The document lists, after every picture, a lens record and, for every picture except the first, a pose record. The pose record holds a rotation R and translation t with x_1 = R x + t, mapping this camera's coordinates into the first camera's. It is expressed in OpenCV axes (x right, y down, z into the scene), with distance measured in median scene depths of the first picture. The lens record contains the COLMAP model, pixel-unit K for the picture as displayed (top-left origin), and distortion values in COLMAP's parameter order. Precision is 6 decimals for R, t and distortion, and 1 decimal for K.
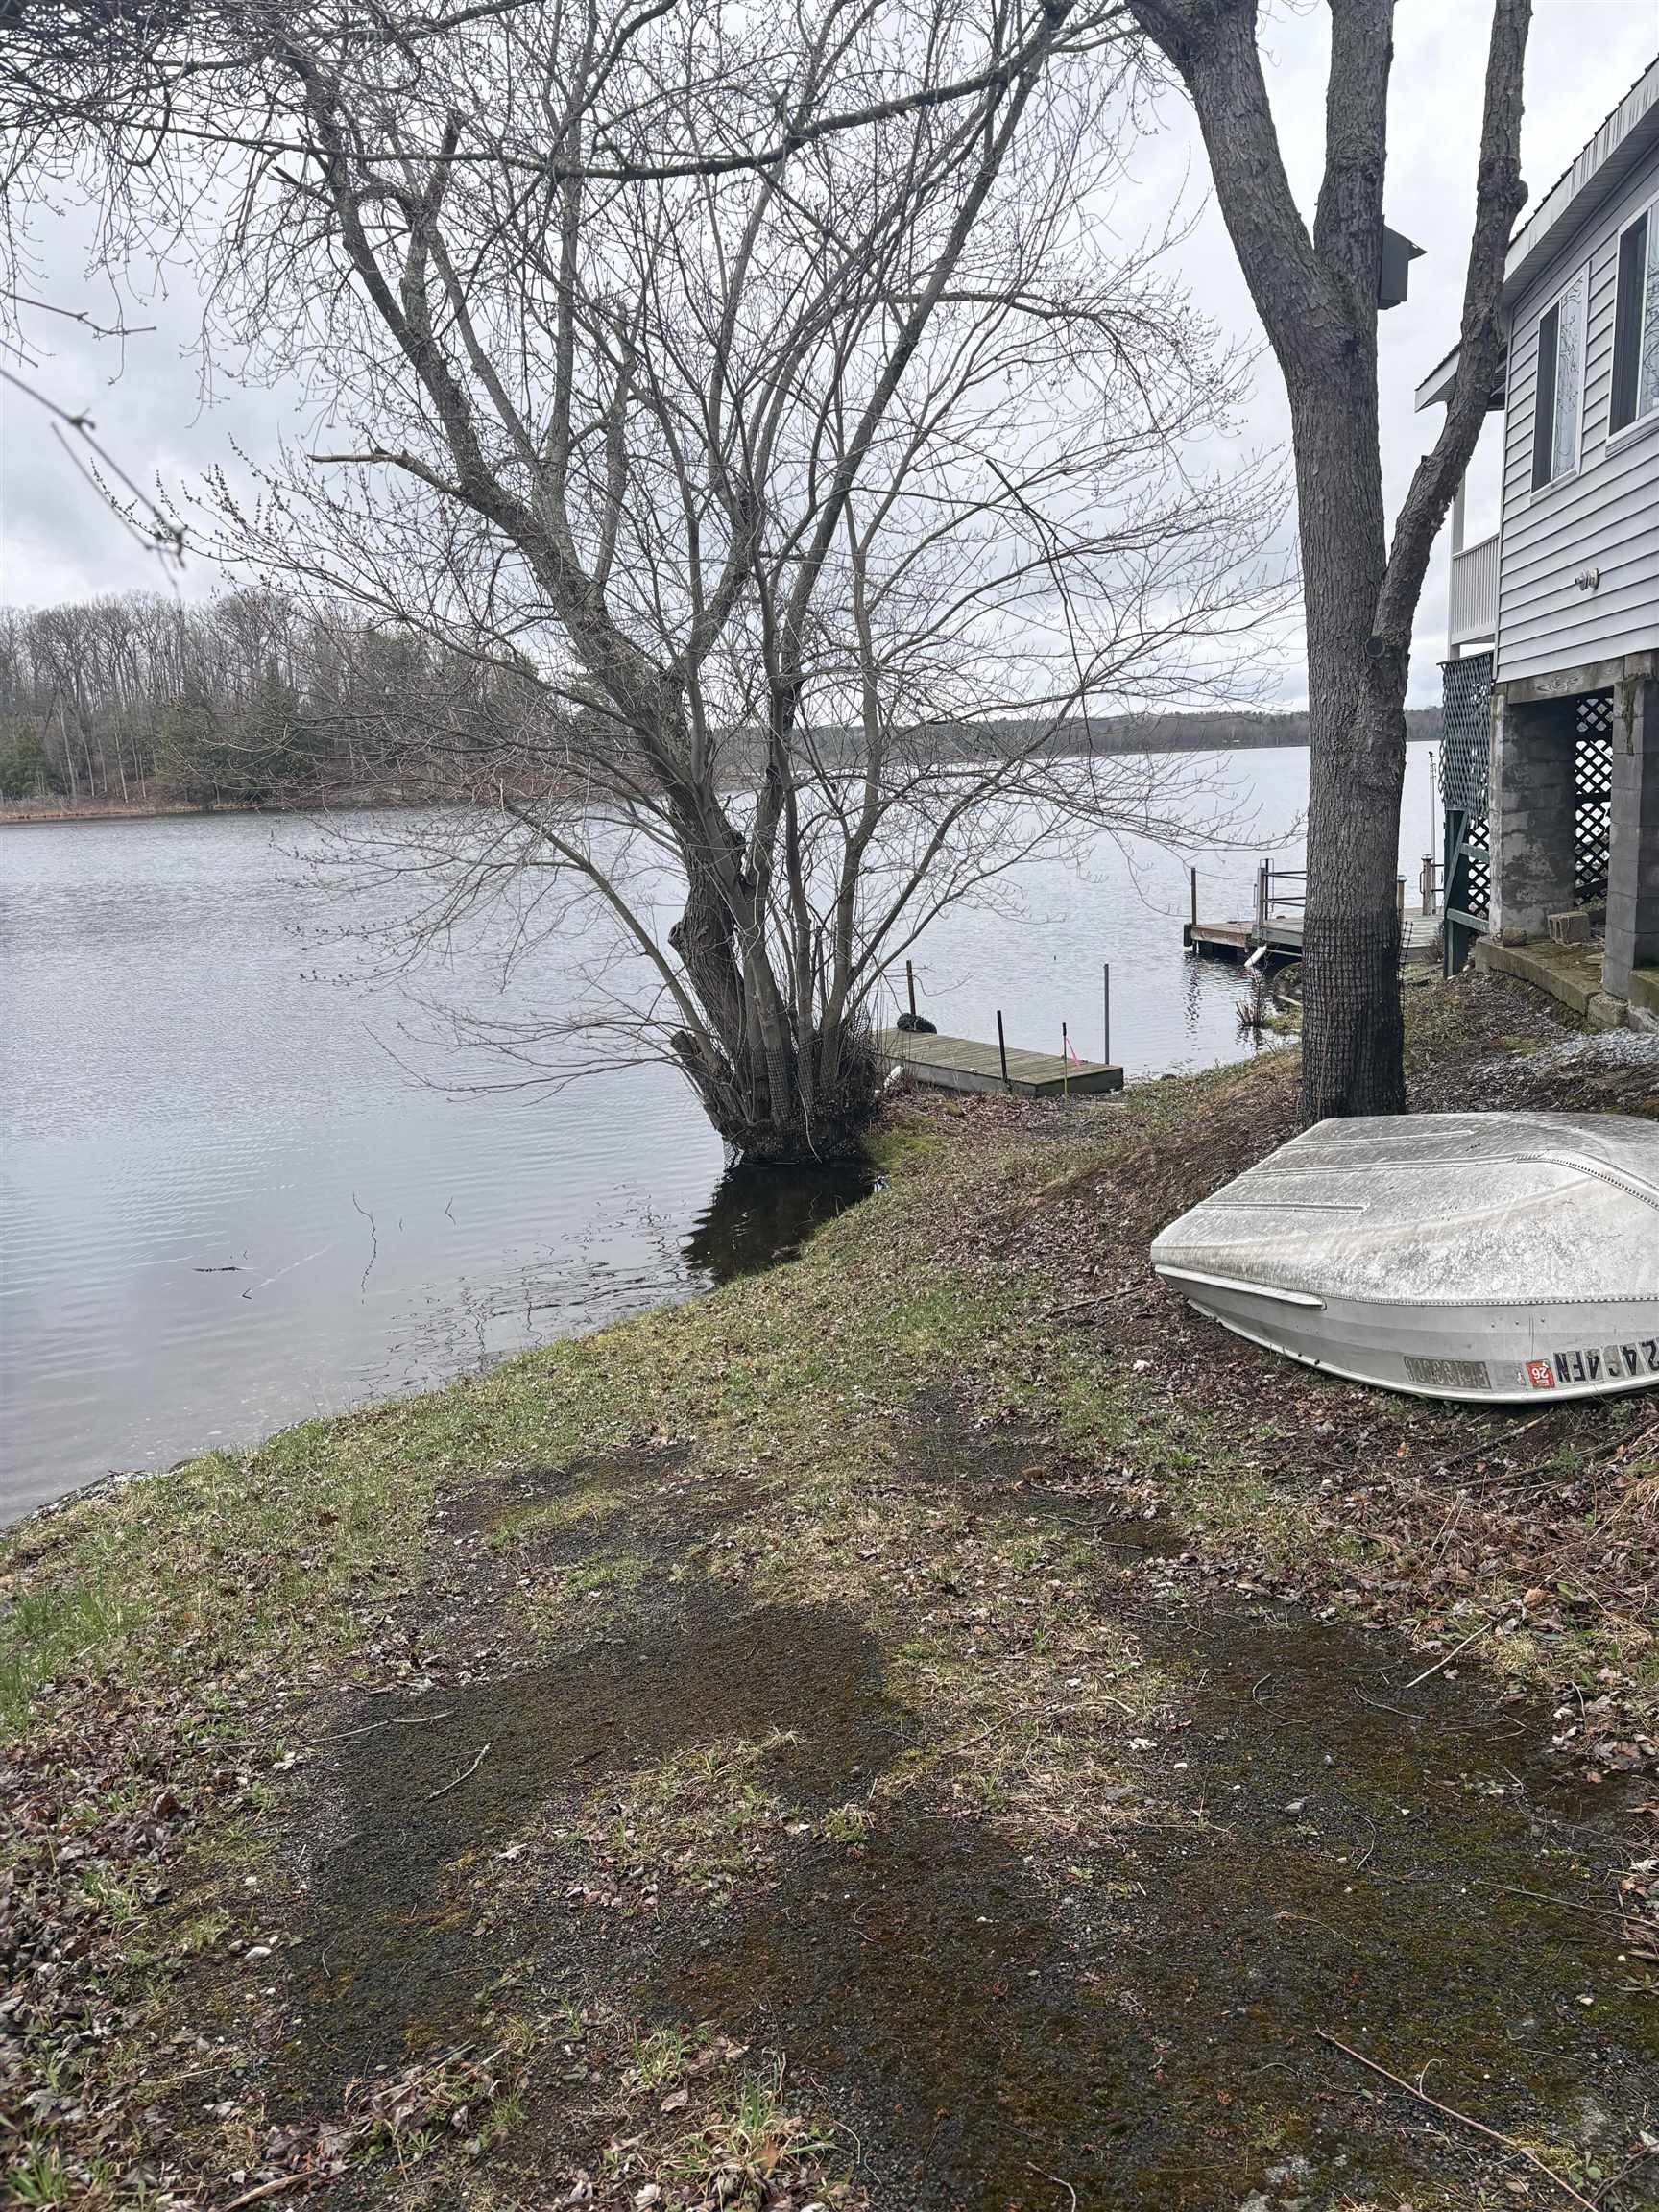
lens RADIAL K [[1695.4, 0, 869.0], [0, 1695.4, 1102.4], [0, 0, 1]] dist [0.063329, -0.075800]
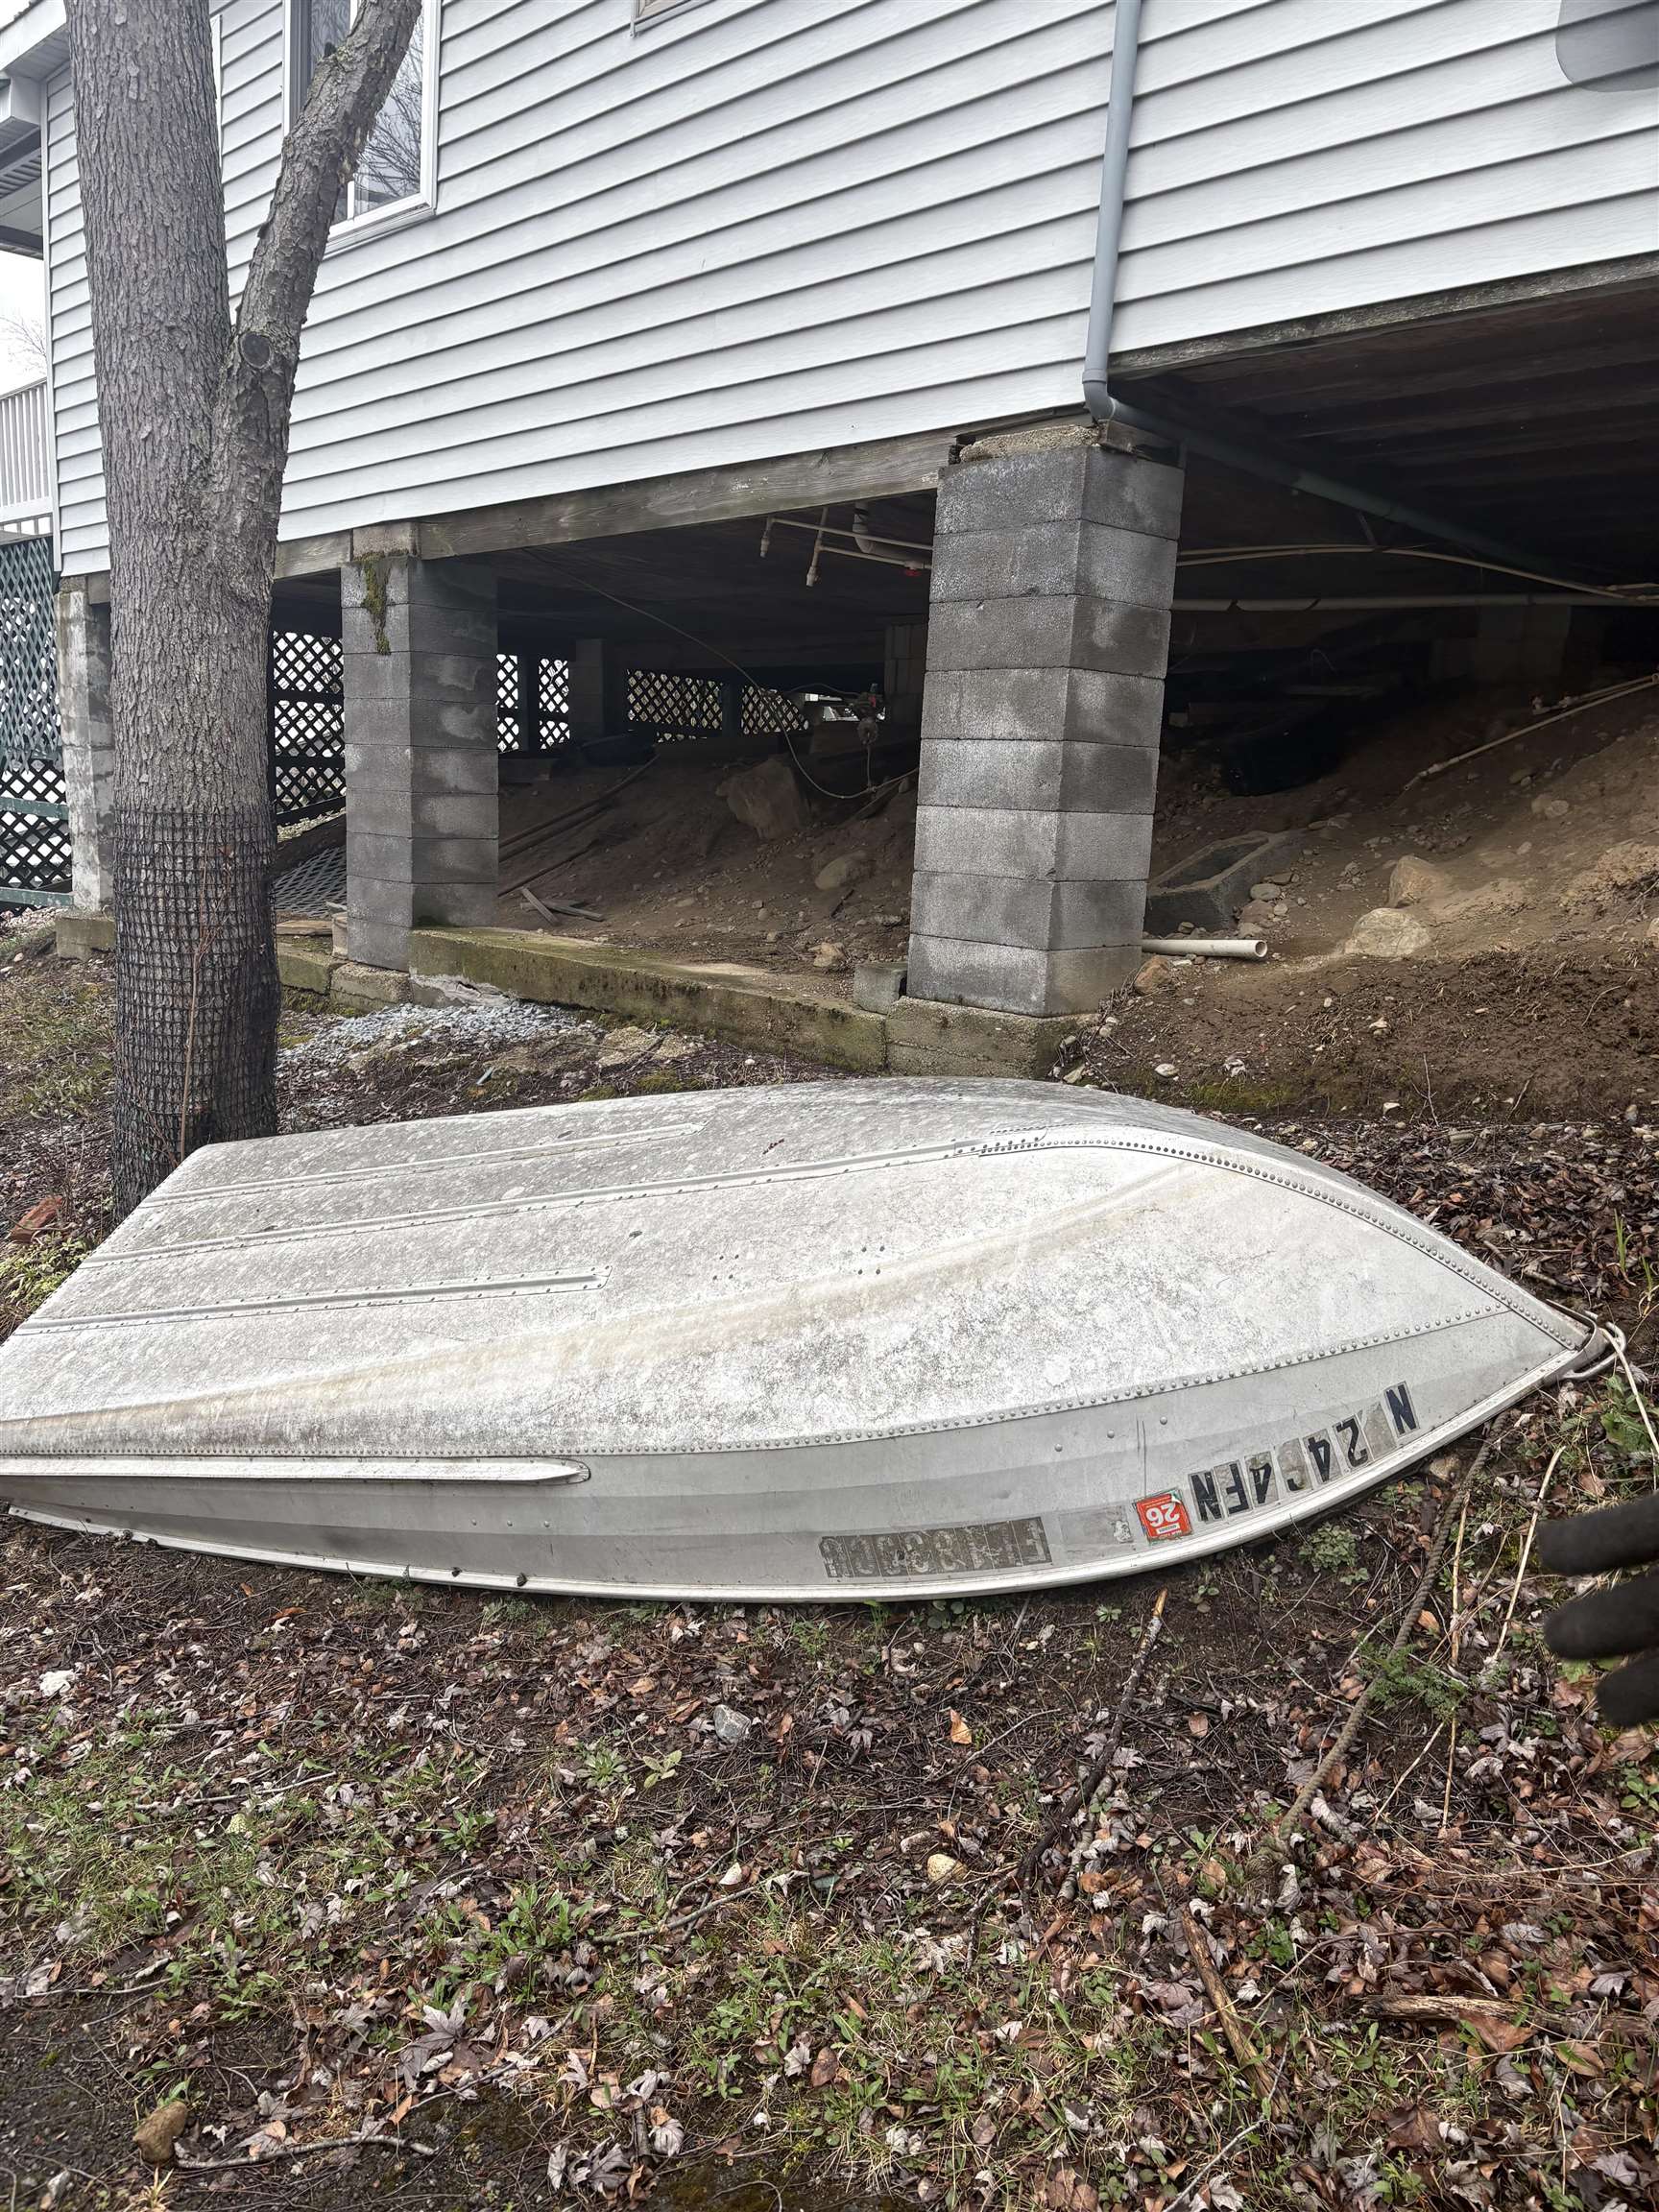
lens RADIAL K [[1695.4, 0, 869.0], [0, 1695.4, 1102.4], [0, 0, 1]] dist [0.063329, -0.075800]
pose [[0.607265, -0.074382, 0.791009, -0.094401], [0.087748, 0.995796, 0.026274, -0.001329], [-0.789639, 0.053454, 0.611239, 0.655640]]
